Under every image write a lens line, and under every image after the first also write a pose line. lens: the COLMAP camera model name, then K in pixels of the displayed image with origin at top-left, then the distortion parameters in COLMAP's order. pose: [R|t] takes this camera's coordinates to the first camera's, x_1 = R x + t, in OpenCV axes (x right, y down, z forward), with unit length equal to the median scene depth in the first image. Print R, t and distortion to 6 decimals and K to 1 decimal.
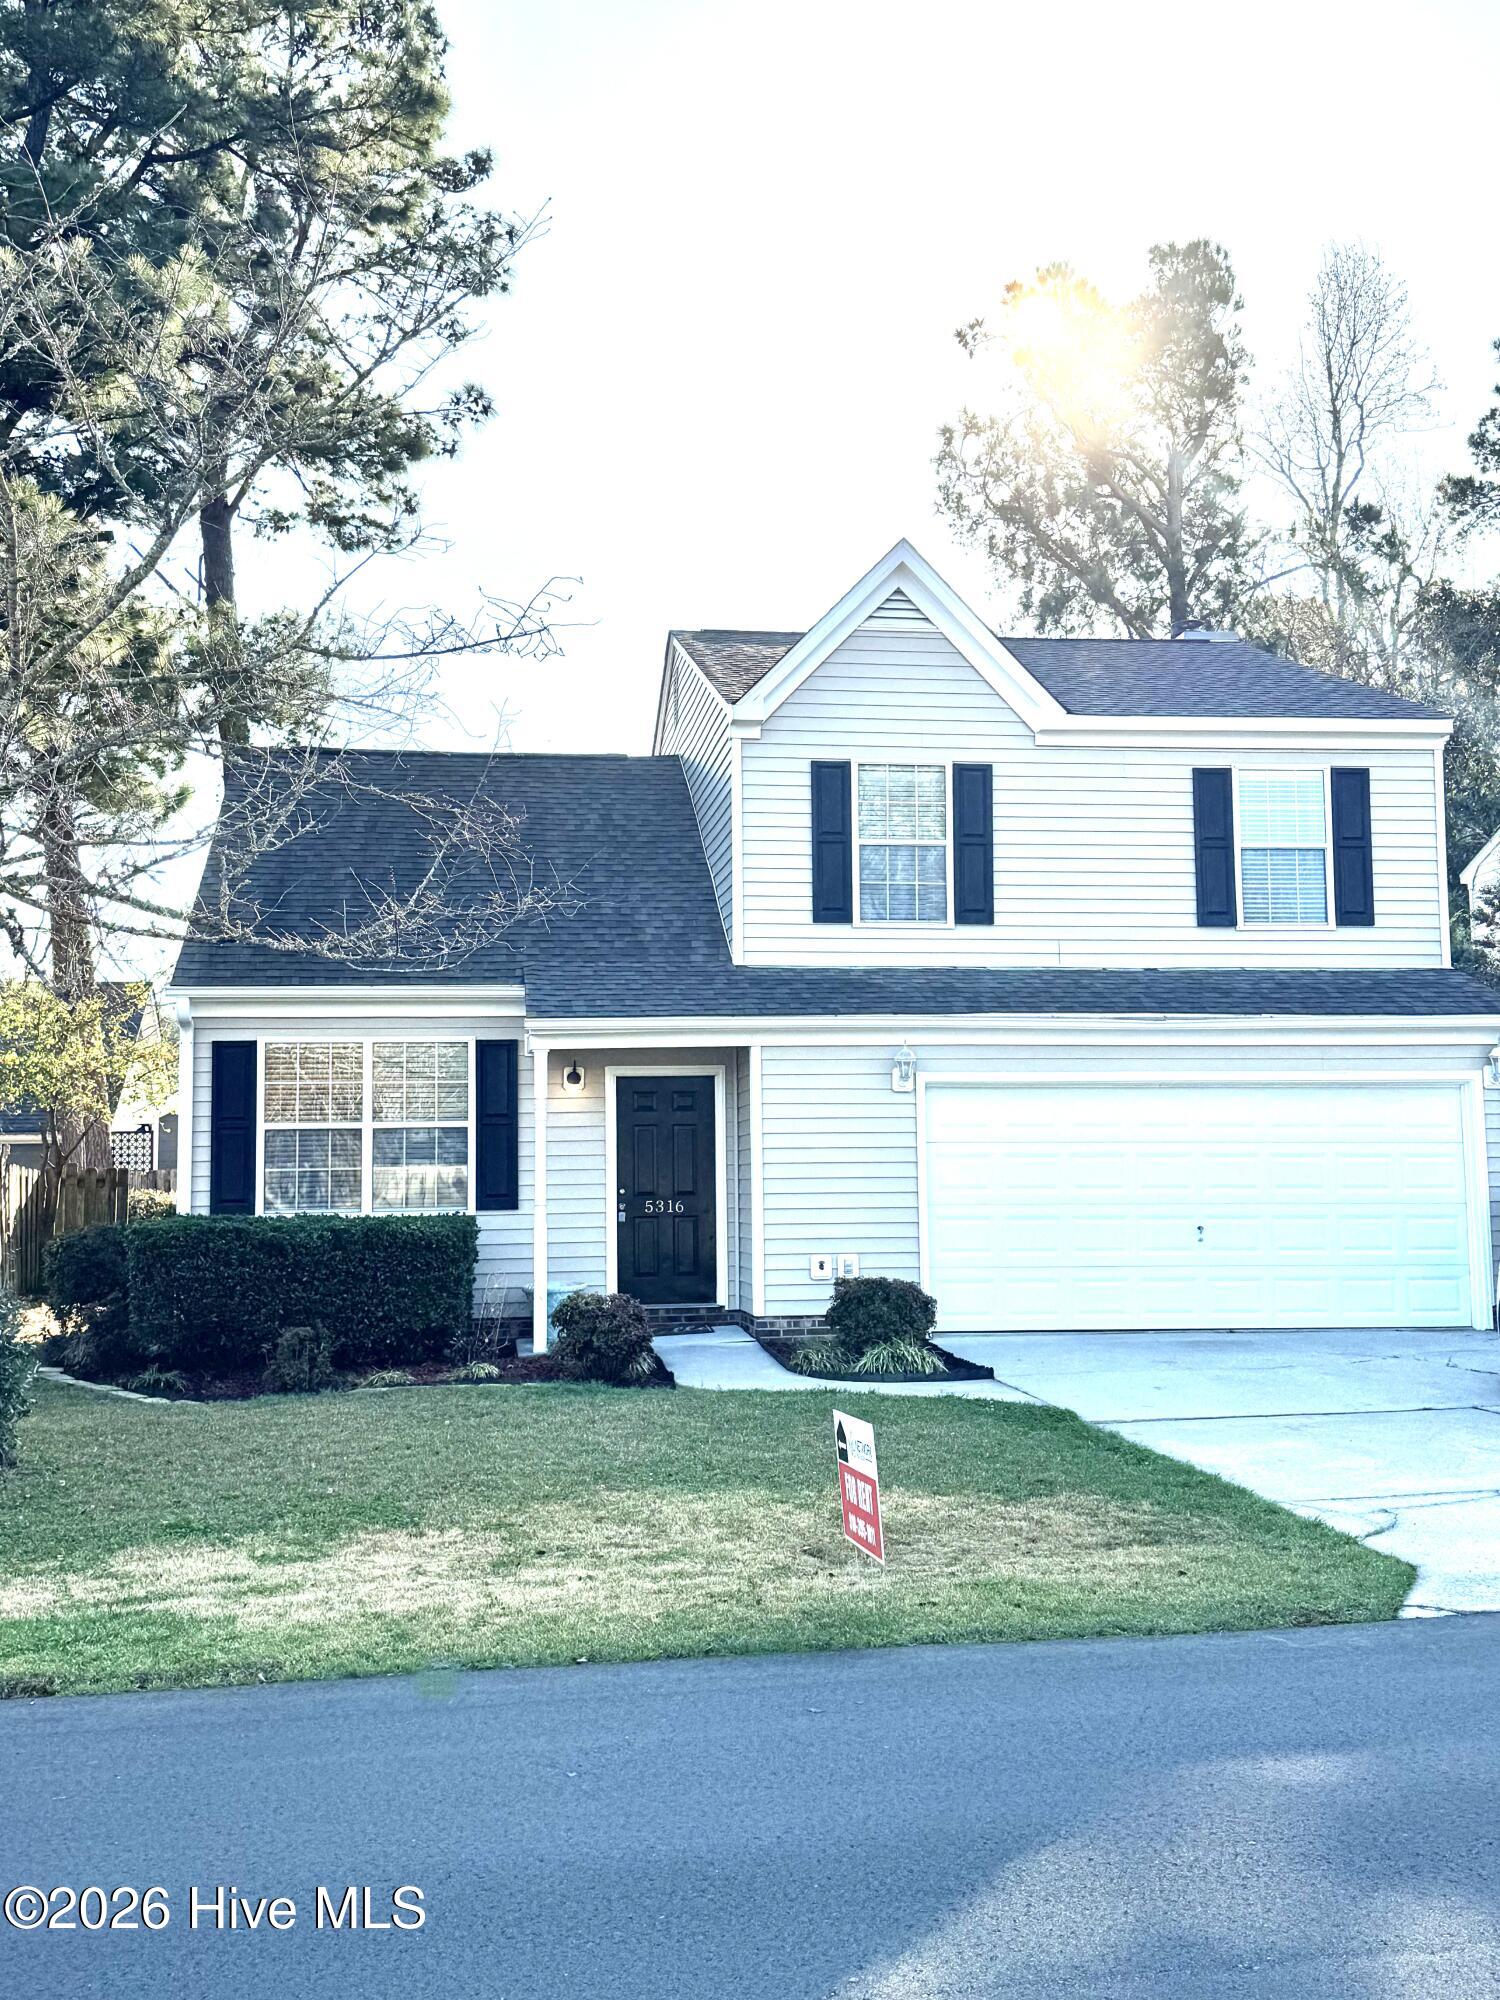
lens RADIAL K [[1967.0, 0, 746.4], [0, 1967.0, 1007.9], [0, 0, 1]] dist [0.205258, -0.421023]
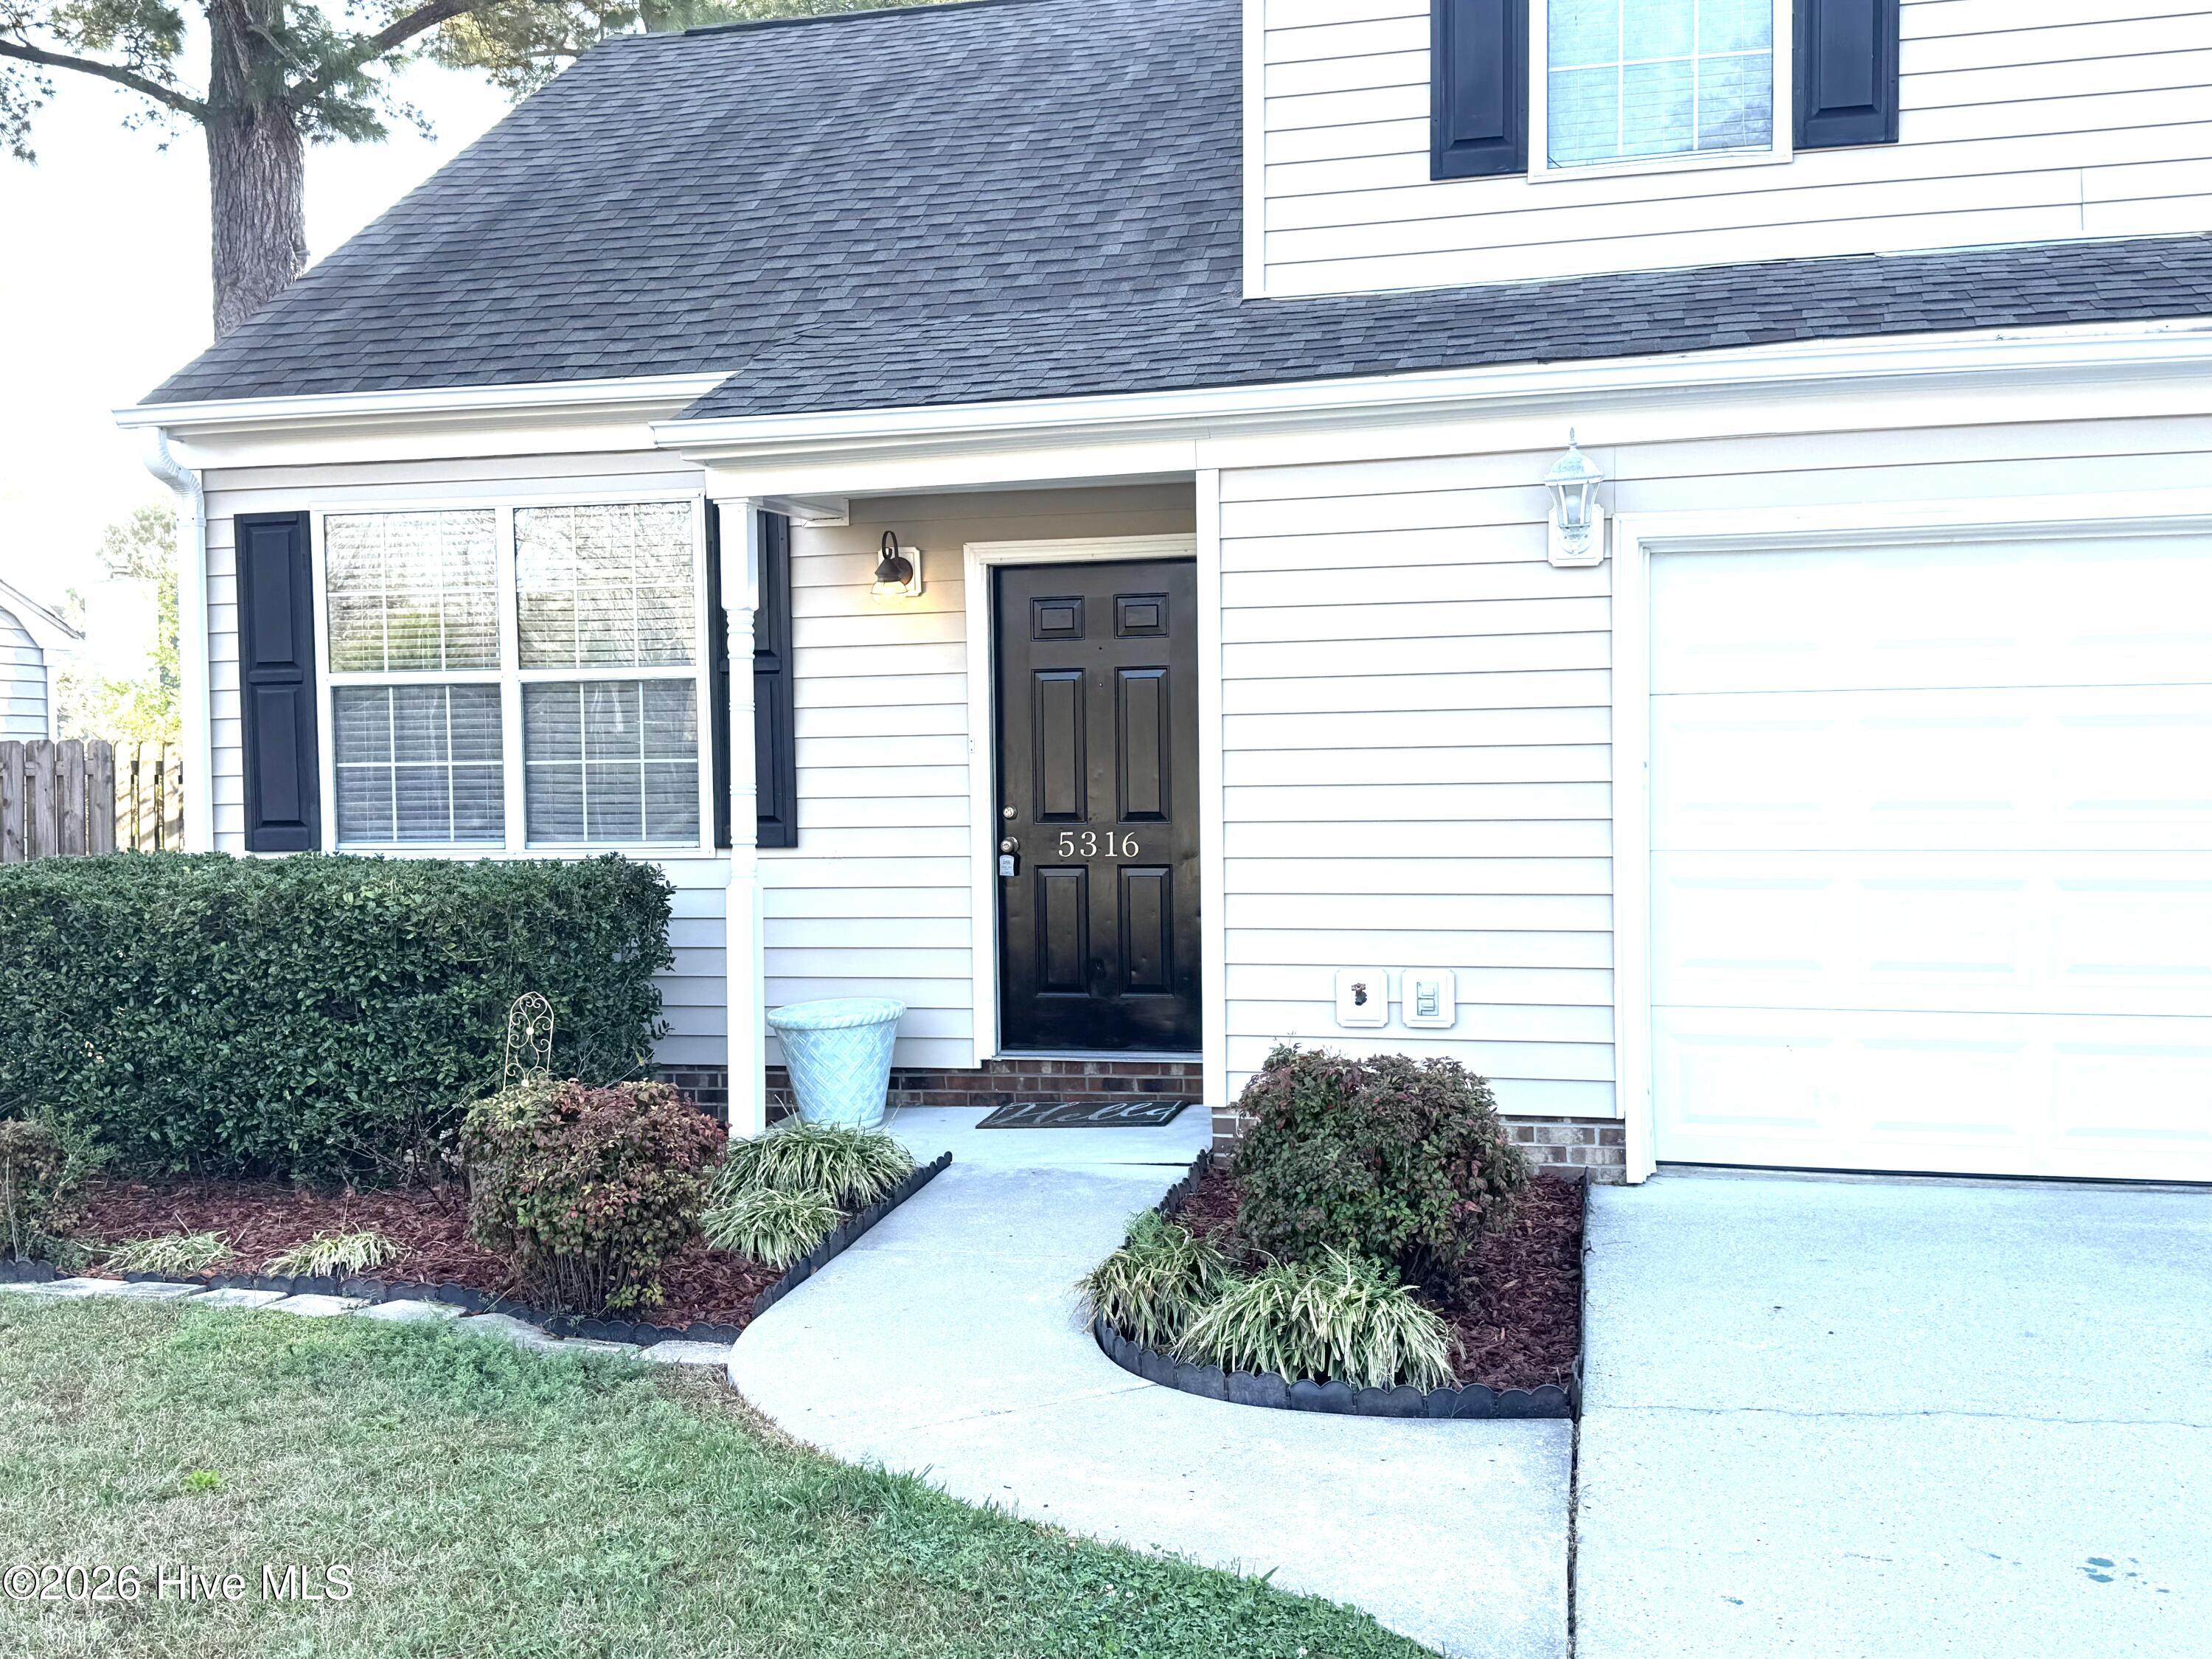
lens RADIAL K [[2175.5, 0, 1096.6], [0, 2175.5, 840.2], [0, 0, 1]] dist [0.205258, -0.421023]
pose [[0.931173, 0.008360, -0.364483, 0.146038], [0.034832, 0.993124, 0.111768, 0.043232], [0.362911, -0.116772, 0.924478, 0.534560]]
